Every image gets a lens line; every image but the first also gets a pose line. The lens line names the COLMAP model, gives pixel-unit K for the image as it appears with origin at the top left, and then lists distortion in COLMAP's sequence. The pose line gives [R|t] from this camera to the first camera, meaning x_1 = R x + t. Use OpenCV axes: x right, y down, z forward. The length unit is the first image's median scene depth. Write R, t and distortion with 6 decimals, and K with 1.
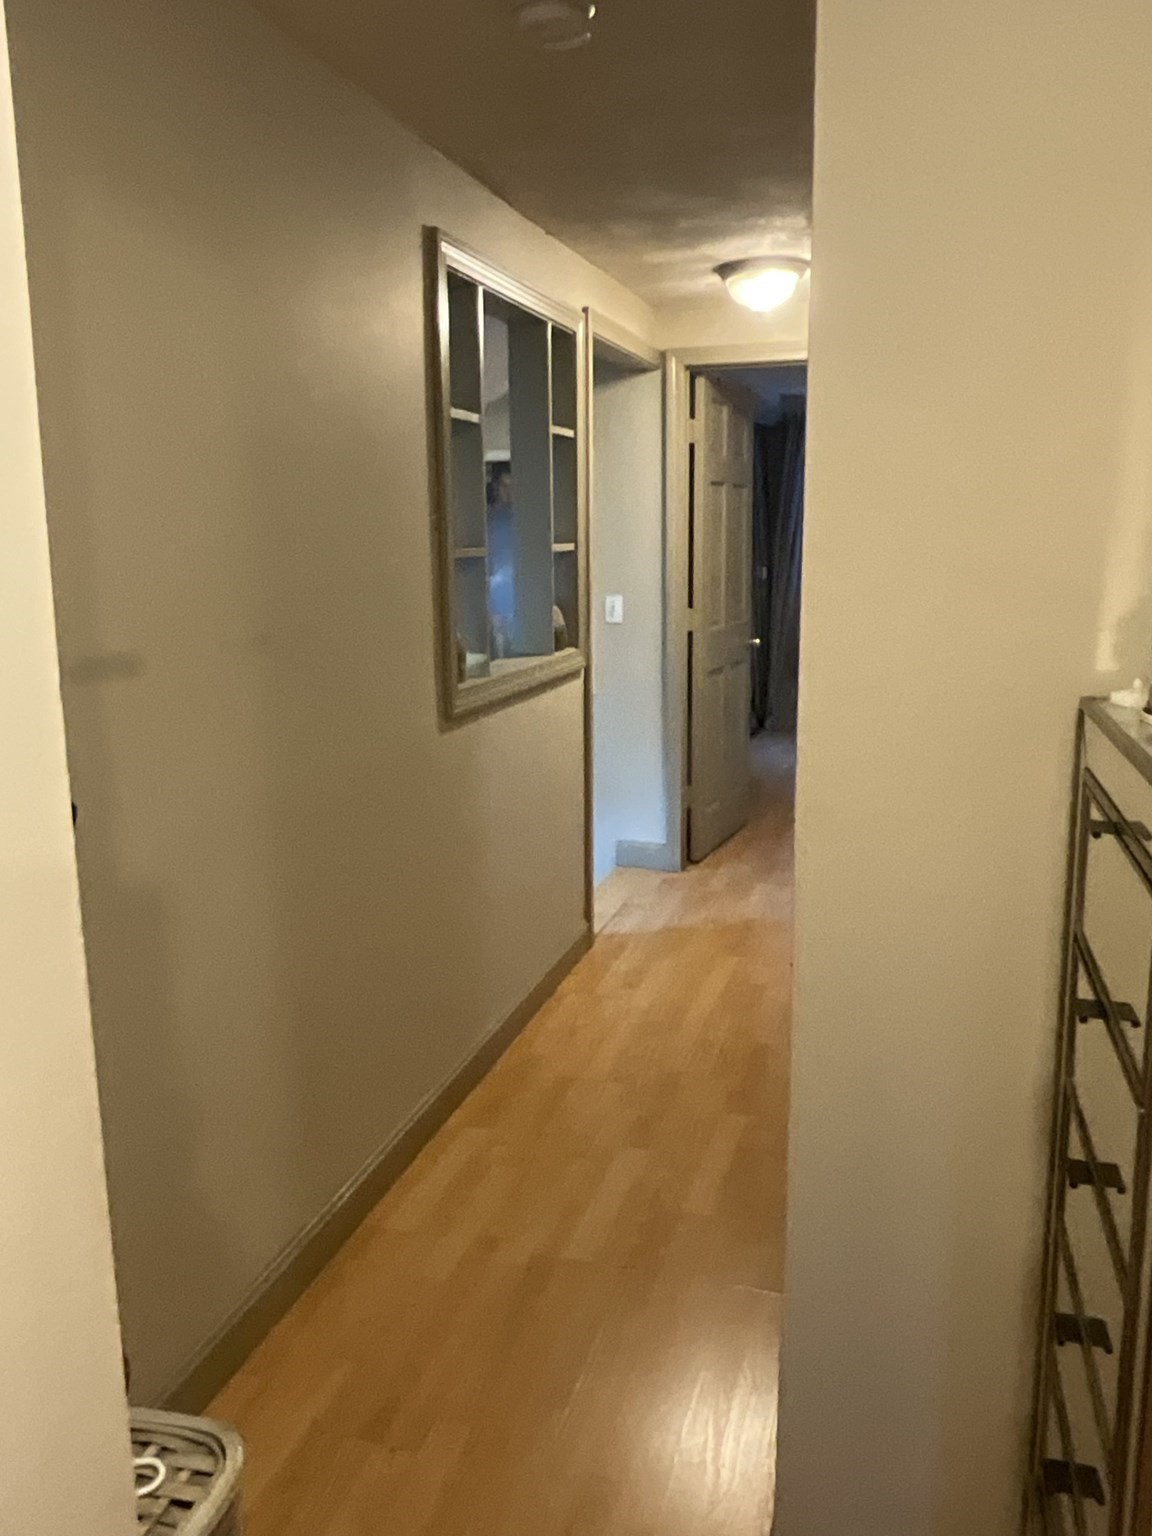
lens RADIAL K [[1185.6, 0, 581.4], [0, 1185.6, 768.4], [0, 0, 1]] dist [0.005544, -0.017399]
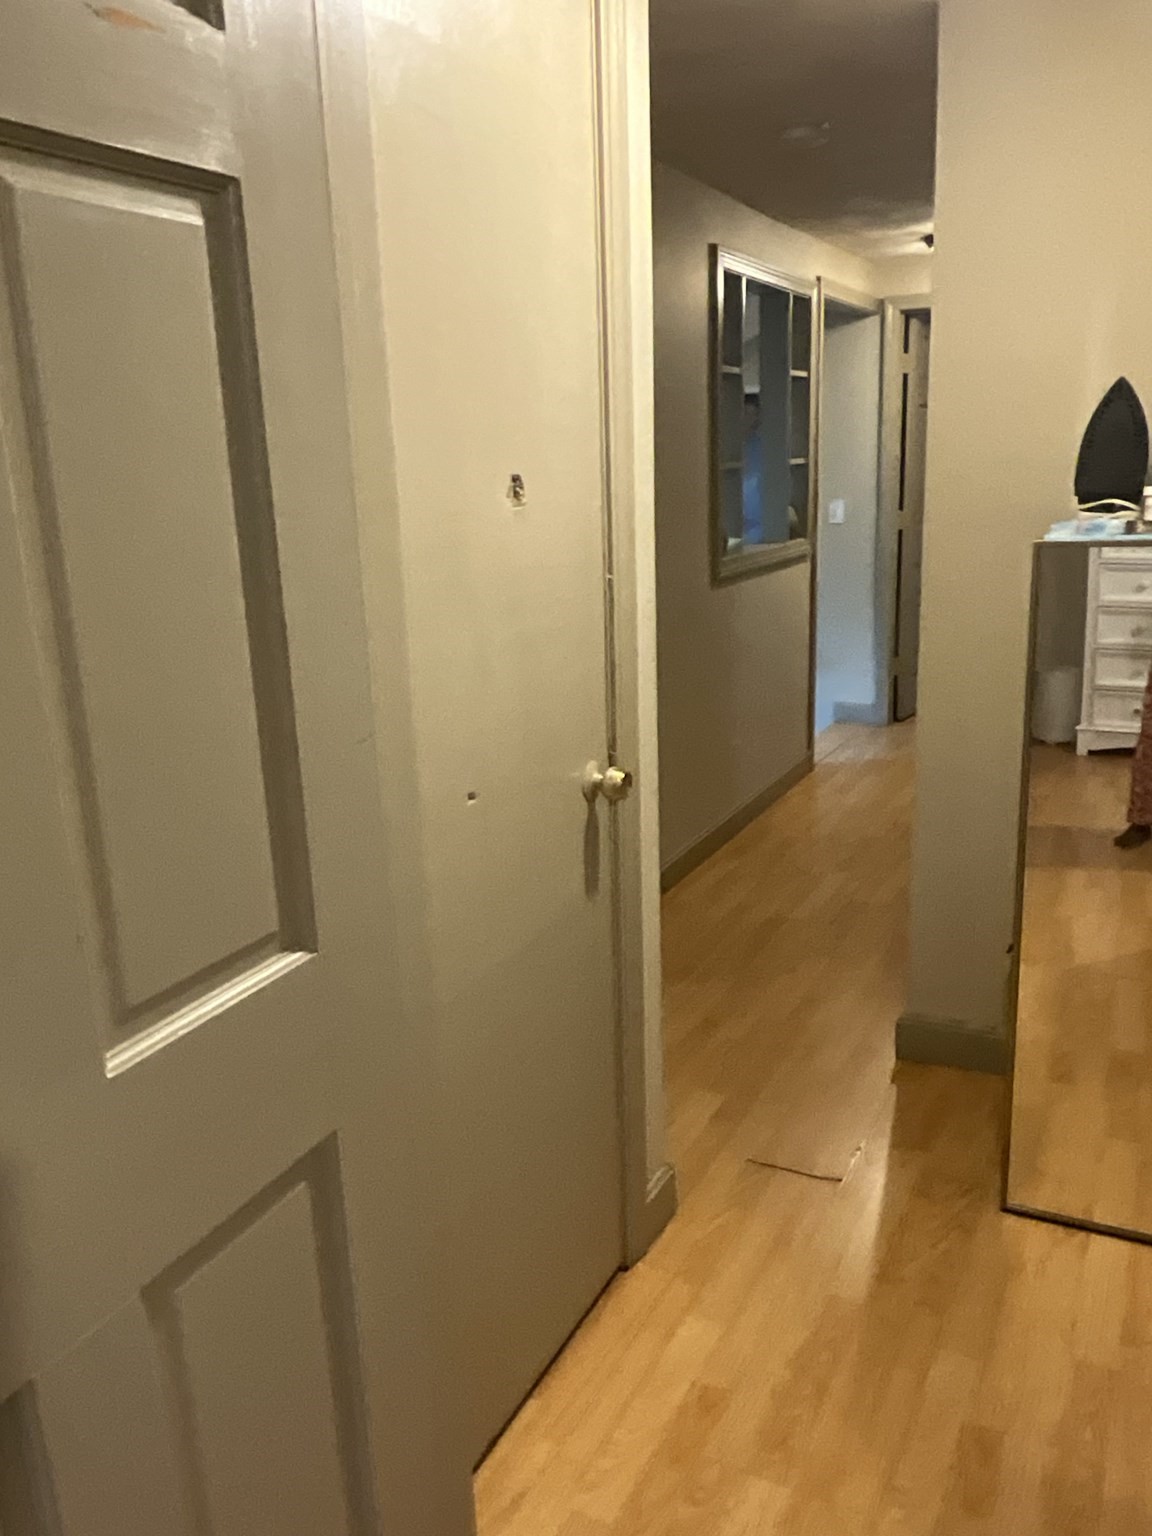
lens RADIAL K [[1185.6, 0, 567.8], [0, 1185.6, 766.5], [0, 0, 1]] dist [0.005544, -0.017399]
pose [[0.980669, 0.022806, -0.194342, -0.001382], [-0.011104, 0.998071, 0.061090, 0.076597], [0.195361, -0.057751, 0.979030, -0.370623]]
